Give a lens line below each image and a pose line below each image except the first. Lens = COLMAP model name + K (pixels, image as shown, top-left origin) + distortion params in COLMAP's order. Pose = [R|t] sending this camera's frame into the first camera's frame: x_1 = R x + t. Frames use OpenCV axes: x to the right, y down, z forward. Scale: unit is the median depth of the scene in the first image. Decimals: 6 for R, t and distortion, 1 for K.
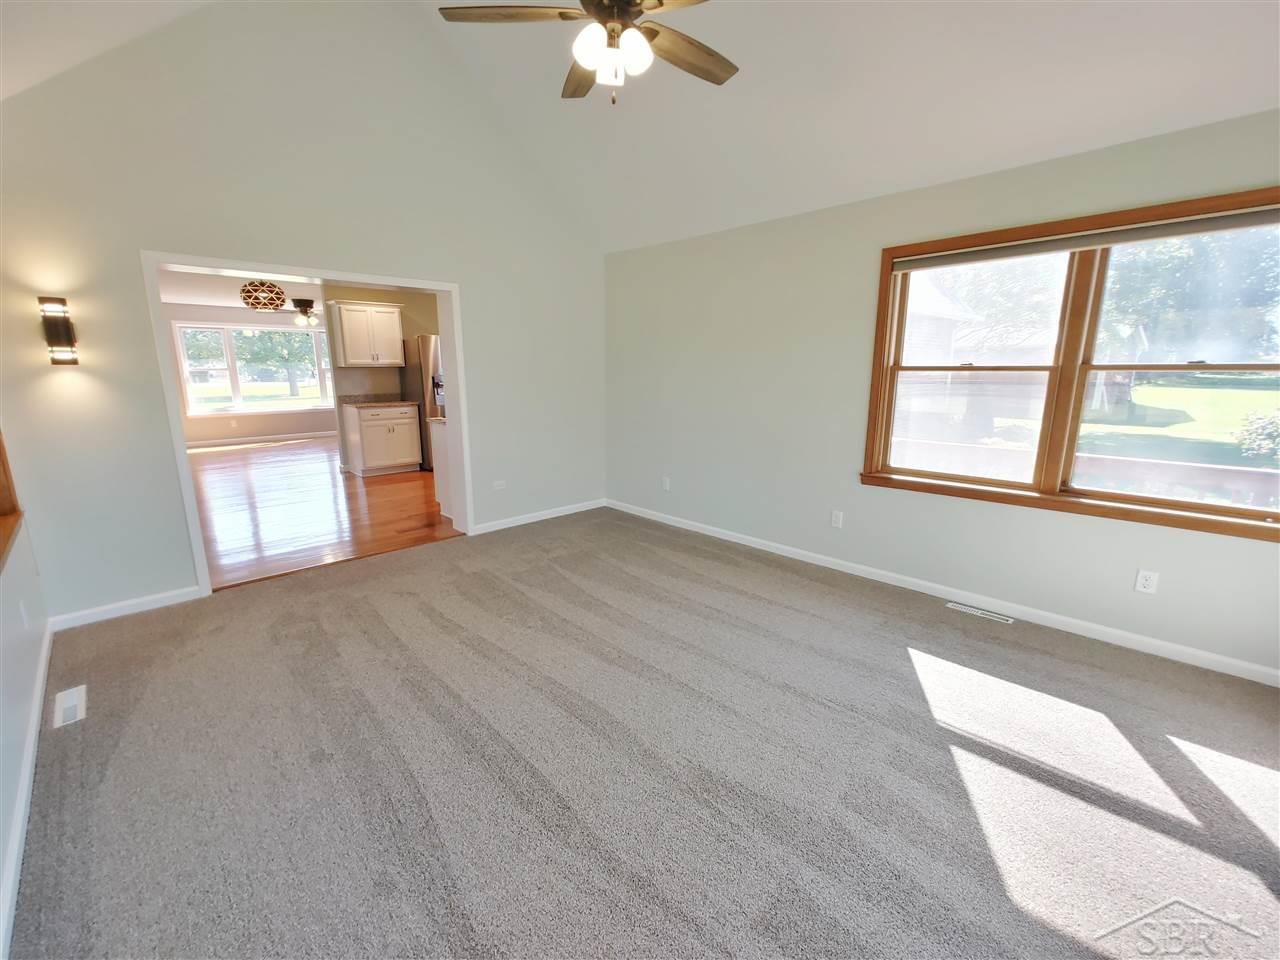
lens RADIAL K [[548.4, 0, 637.7], [0, 548.4, 479.2], [0, 0, 1]] dist [-0.001392, 0.001488]
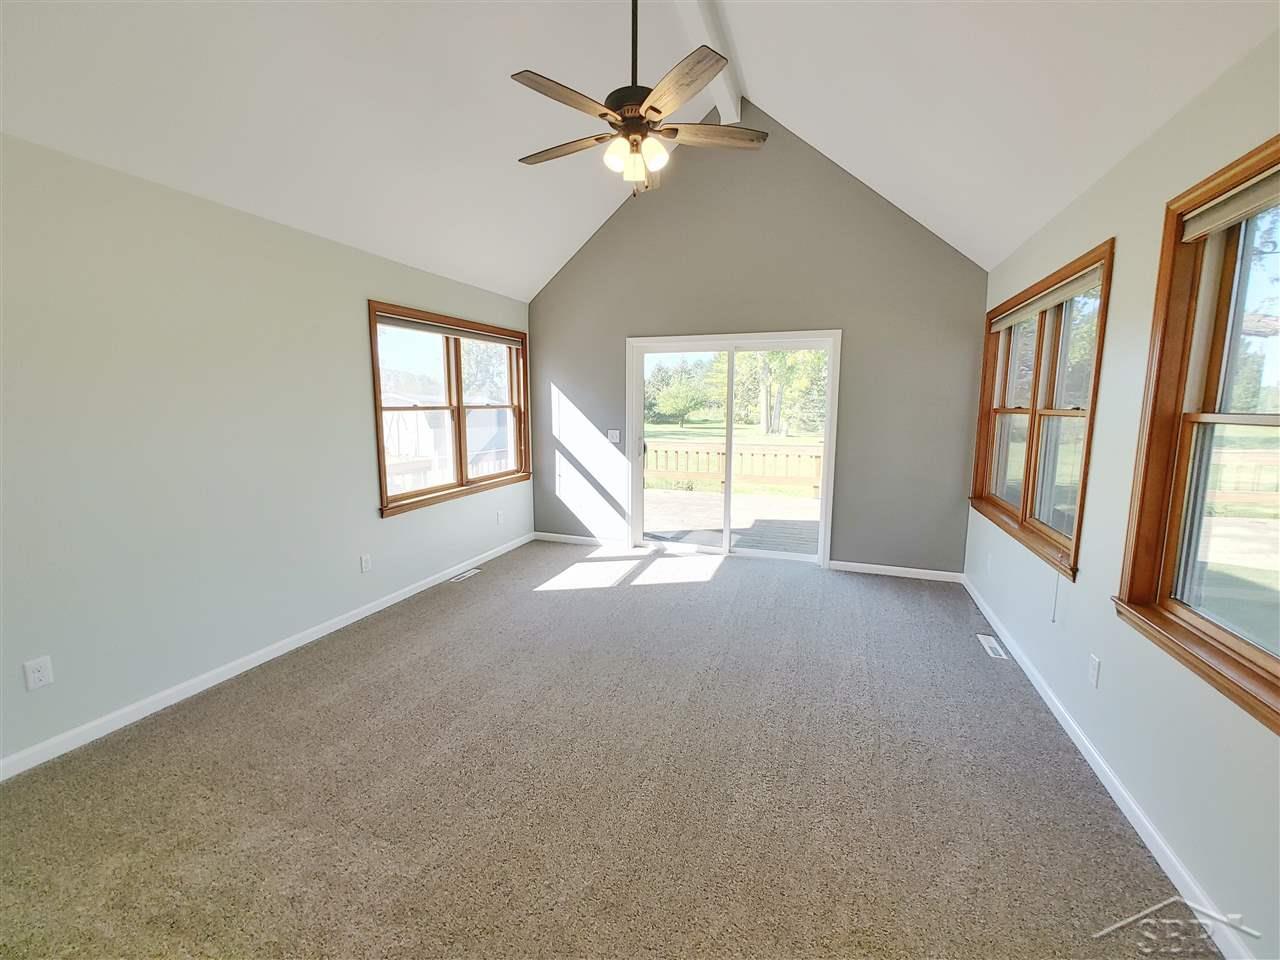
lens RADIAL K [[548.4, 0, 638.8], [0, 548.4, 479.3], [0, 0, 1]] dist [-0.001392, 0.001488]
pose [[-0.426128, -0.121857, 0.896418, -0.893799], [0.184908, 0.958236, 0.218159, -0.245933], [-0.885564, 0.258719, -0.385799, 1.165998]]
